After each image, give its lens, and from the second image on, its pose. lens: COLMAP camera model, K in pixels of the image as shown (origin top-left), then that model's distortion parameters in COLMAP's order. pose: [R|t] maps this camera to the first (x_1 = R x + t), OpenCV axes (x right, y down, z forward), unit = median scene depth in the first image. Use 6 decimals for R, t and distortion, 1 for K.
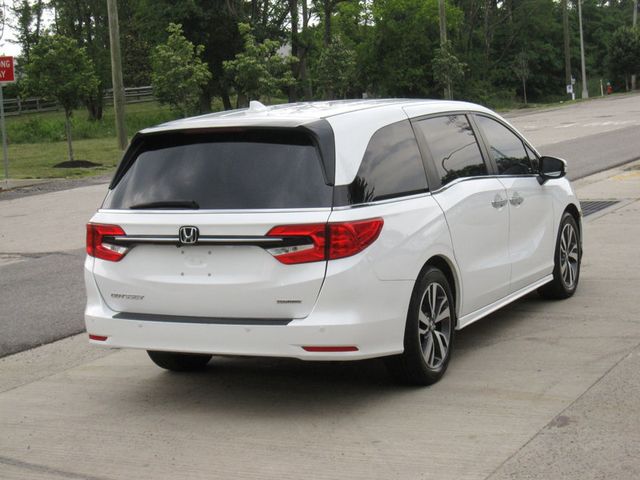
lens RADIAL K [[1306.7, 0, 321.3], [0, 1306.7, 241.1], [0, 0, 1]] dist [-0.167035, 0.000000]
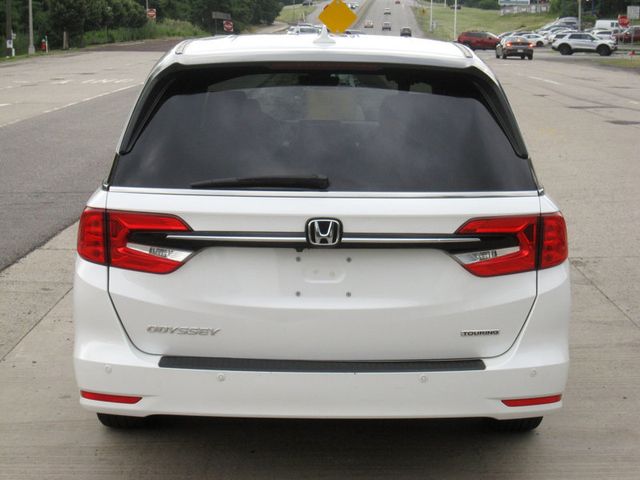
lens RADIAL K [[1306.7, 0, 318.6], [0, 1306.7, 237.8], [0, 0, 1]] dist [-0.167035, 0.000000]
pose [[0.885355, -0.008357, 0.464840, -0.393038], [-0.004948, 0.999612, 0.027395, -0.018965], [-0.464889, -0.026554, 0.884971, 0.446848]]
